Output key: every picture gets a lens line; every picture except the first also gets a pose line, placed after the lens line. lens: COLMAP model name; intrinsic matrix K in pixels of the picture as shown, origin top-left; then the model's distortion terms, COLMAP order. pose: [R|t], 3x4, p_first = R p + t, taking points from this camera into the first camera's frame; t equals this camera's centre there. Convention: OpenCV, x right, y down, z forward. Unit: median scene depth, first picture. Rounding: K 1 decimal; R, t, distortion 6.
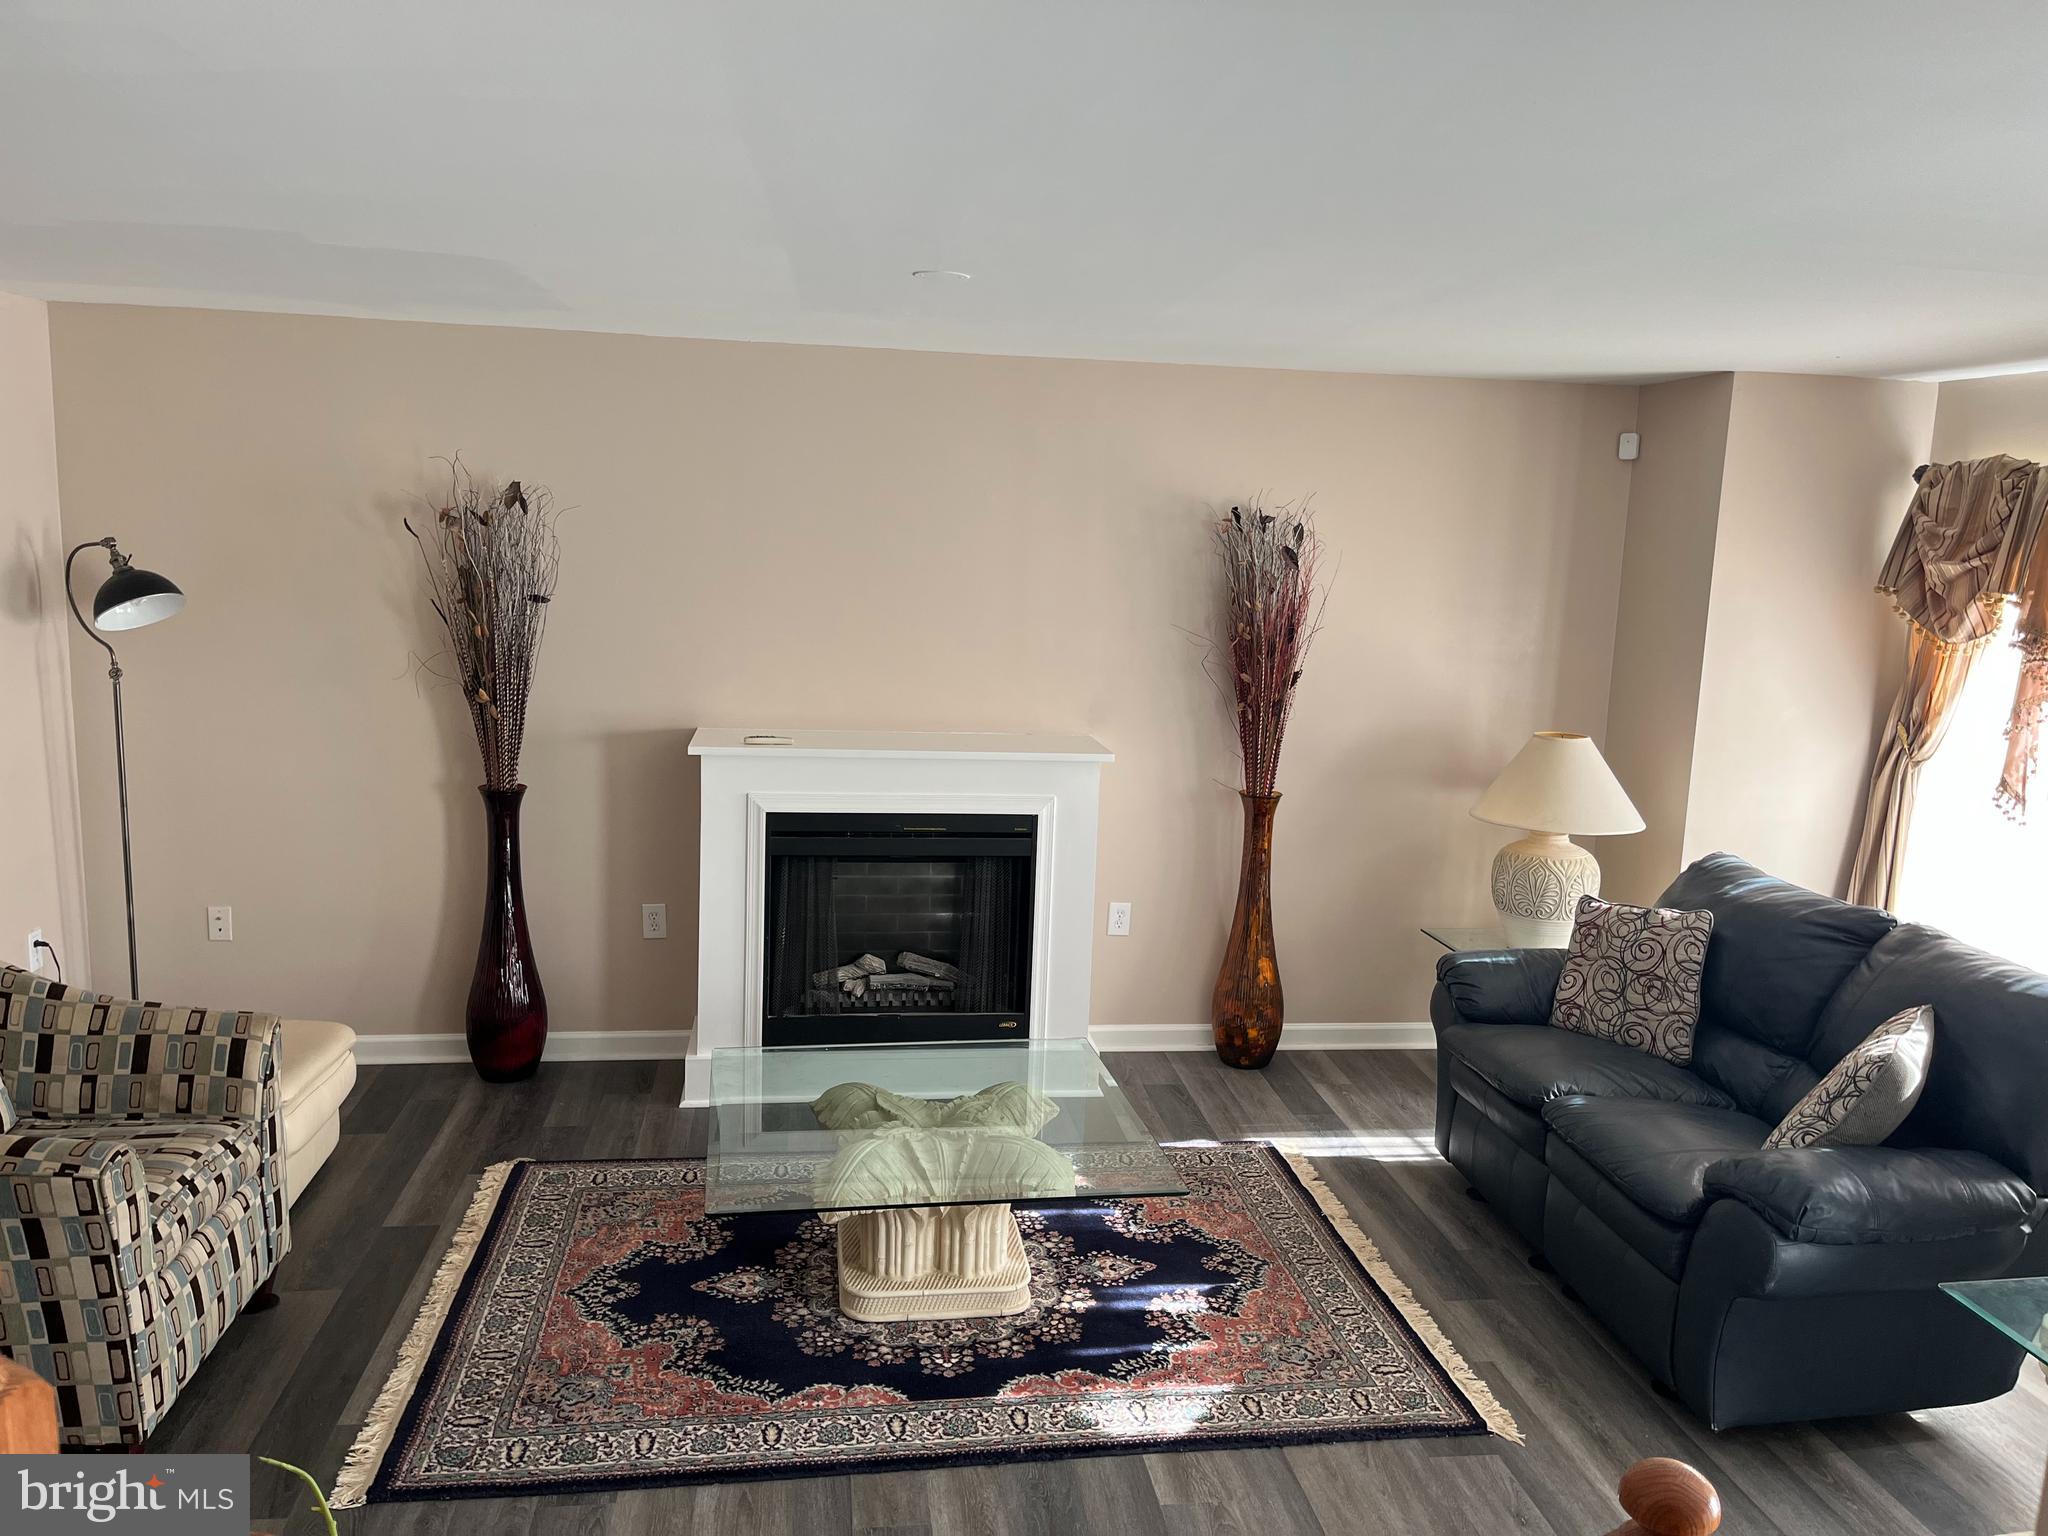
lens RADIAL K [[1536.9, 0, 1027.8], [0, 1536.9, 772.5], [0, 0, 1]] dist [0.067360, -0.086933]
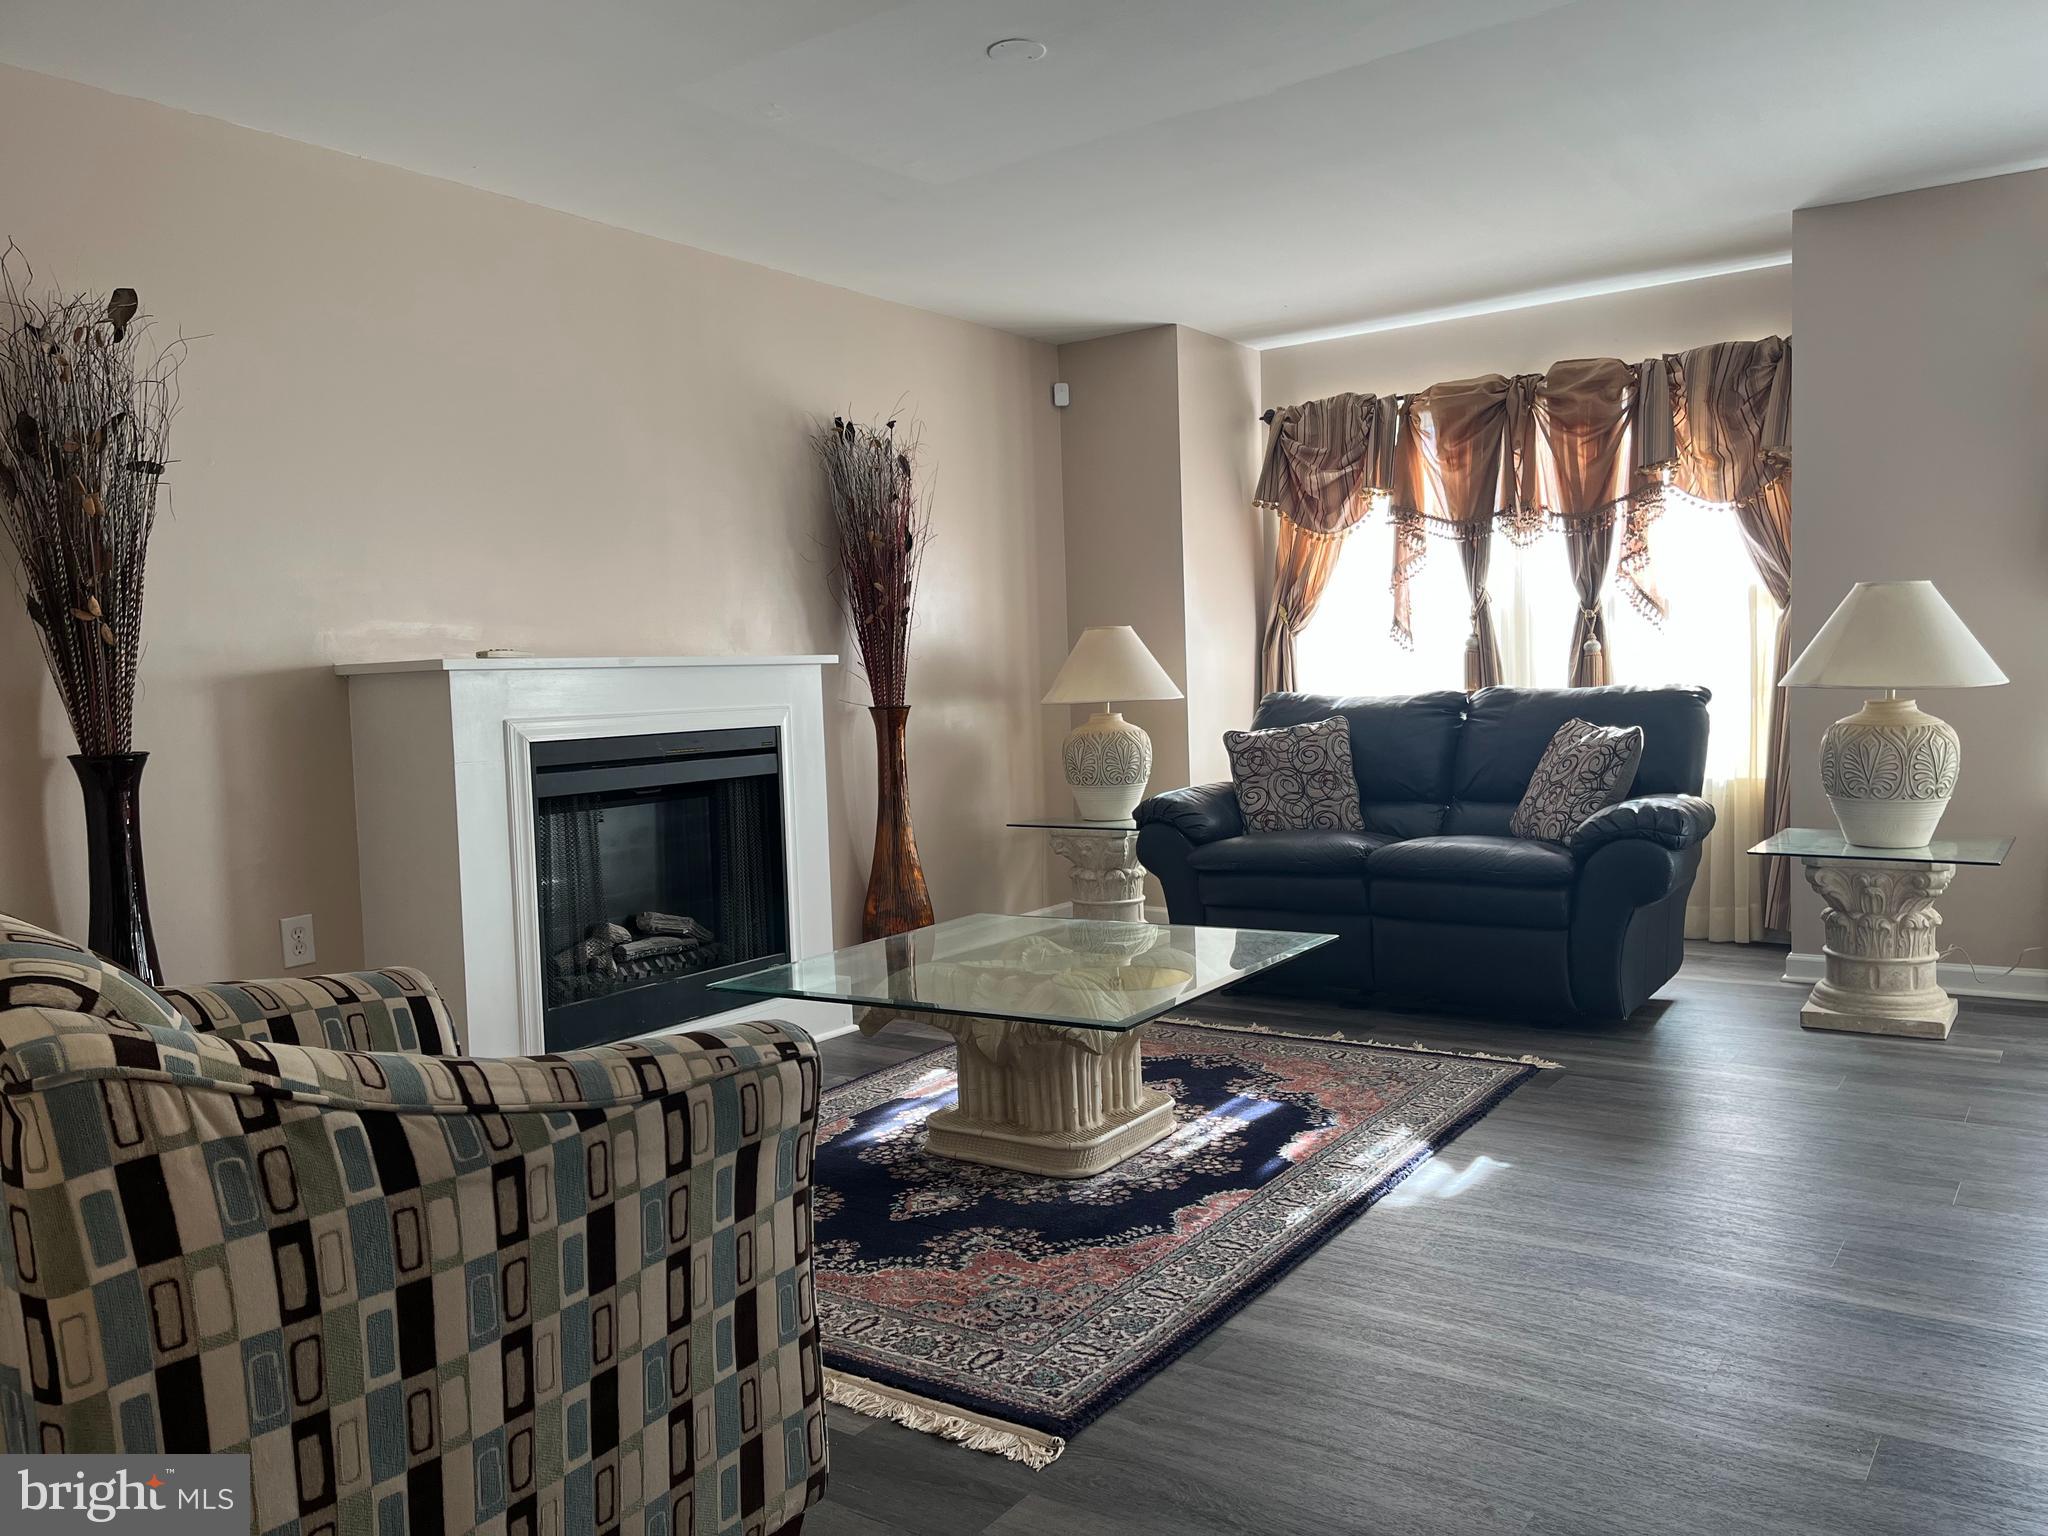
lens RADIAL K [[1536.9, 0, 1034.4], [0, 1536.9, 779.6], [0, 0, 1]] dist [0.067360, -0.086933]
pose [[0.684205, -0.111046, 0.720786, -0.597182], [0.174855, 0.984490, -0.014308, 0.106689], [-0.708018, 0.135823, 0.693010, 0.293729]]
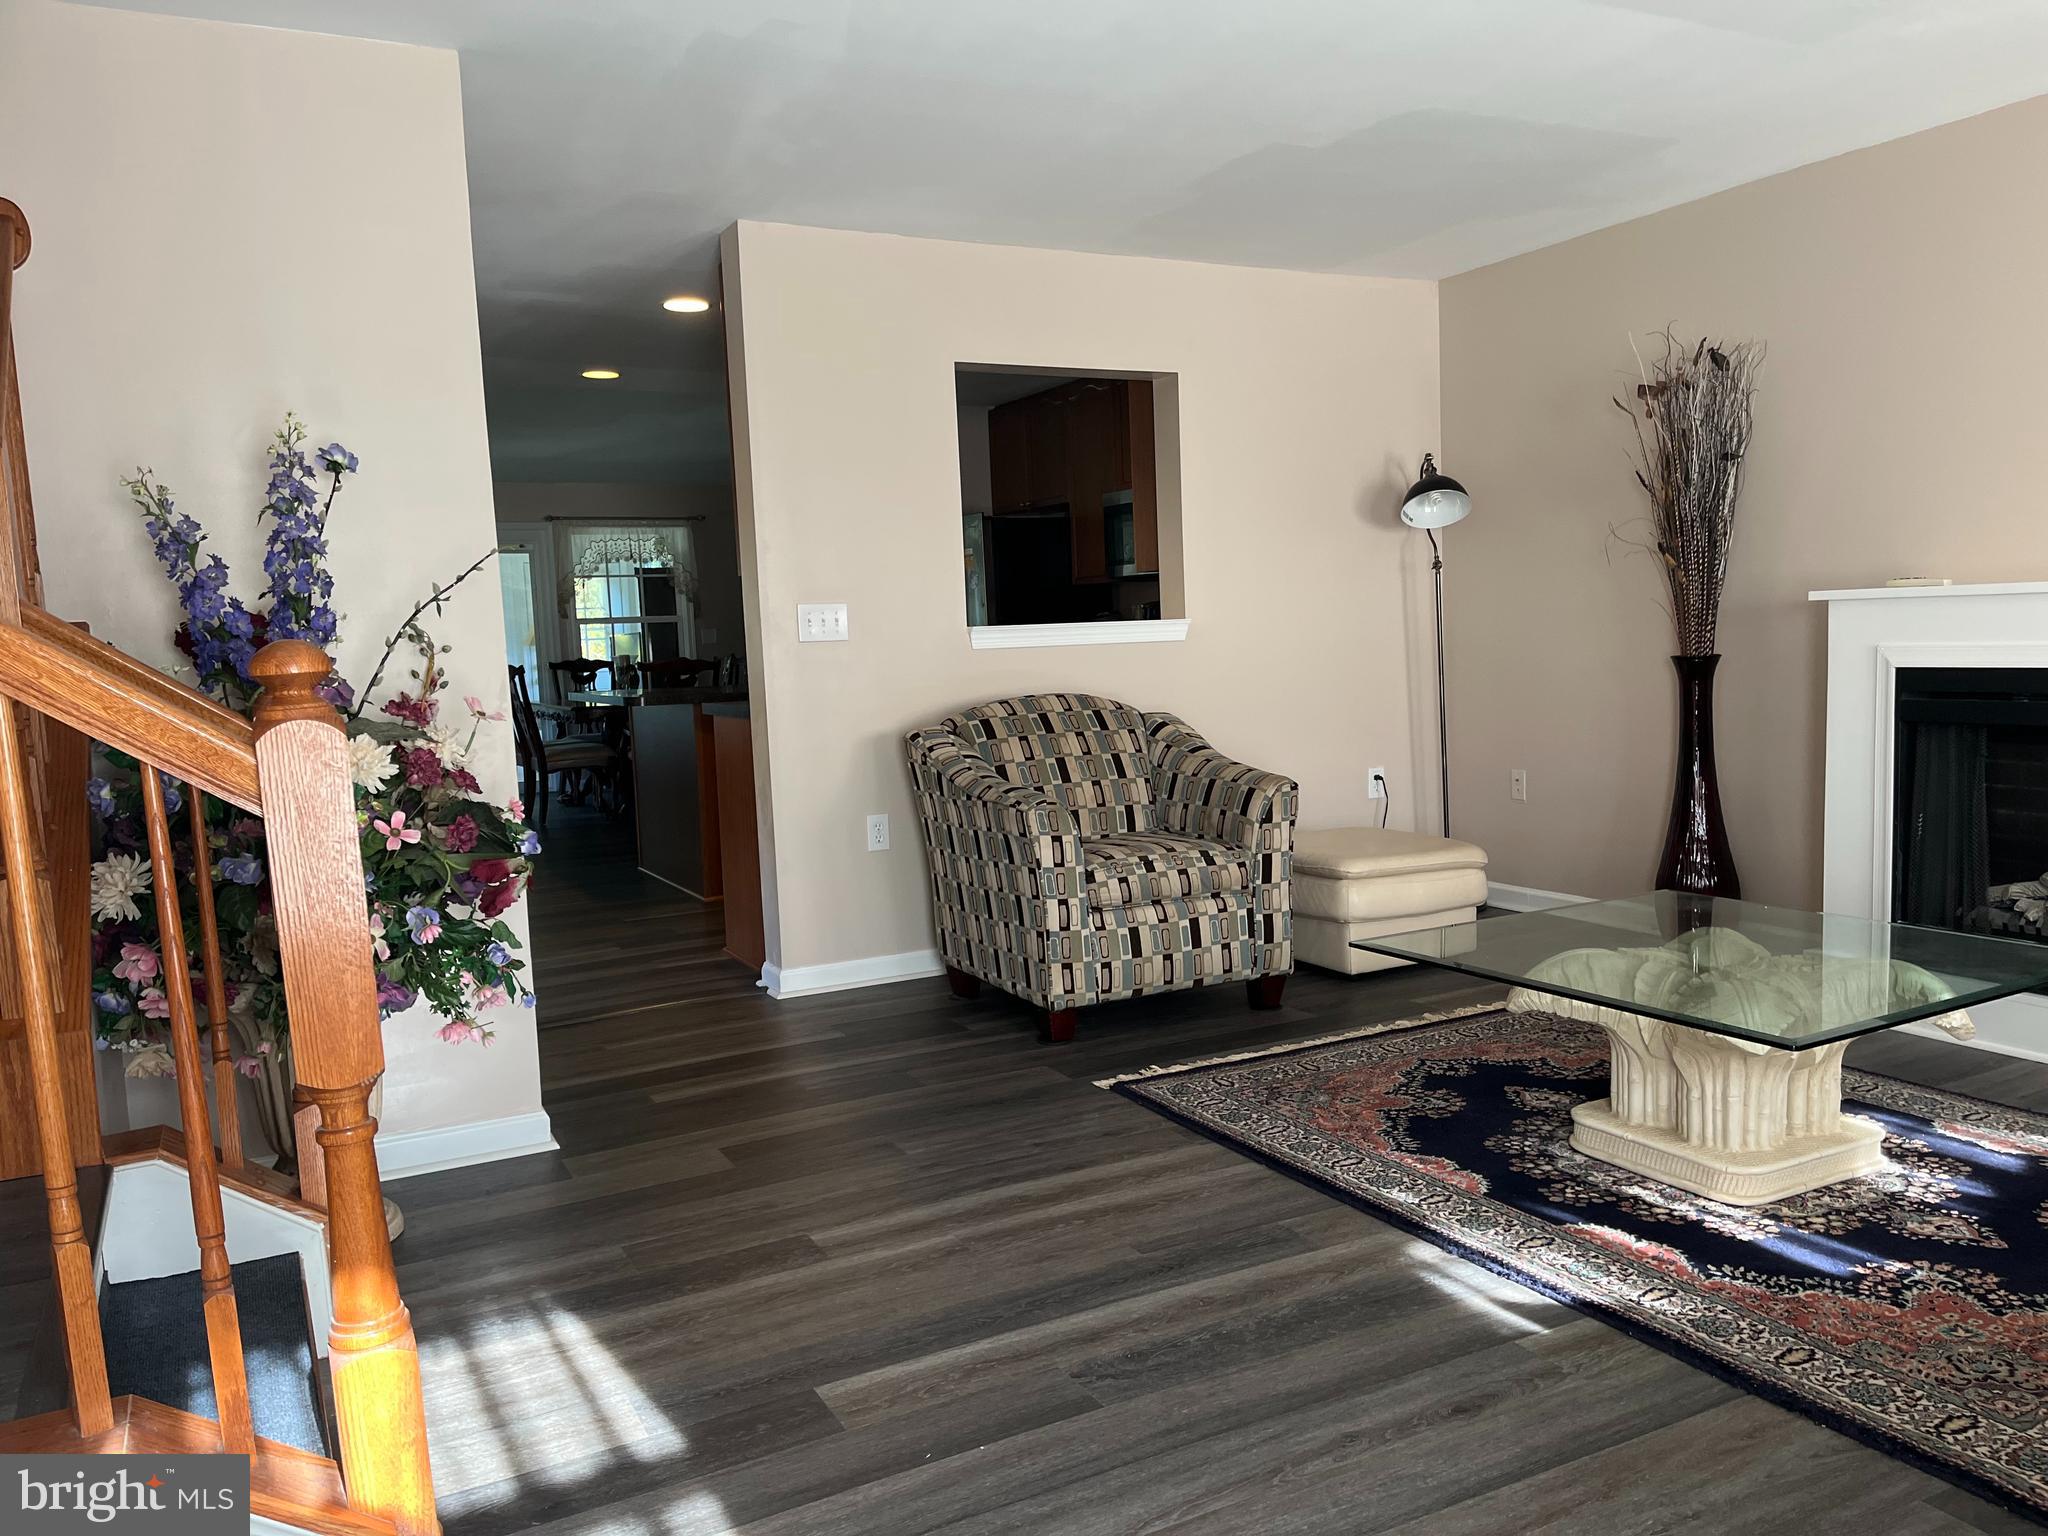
lens RADIAL K [[1536.9, 0, 1056.7], [0, 1536.9, 777.2], [0, 0, 1]] dist [0.067360, -0.086933]
pose [[0.344441, 0.040238, -0.937945, 0.489610], [-0.099508, 0.995018, 0.006144, 0.131881], [0.933520, 0.091217, 0.346728, 0.313070]]
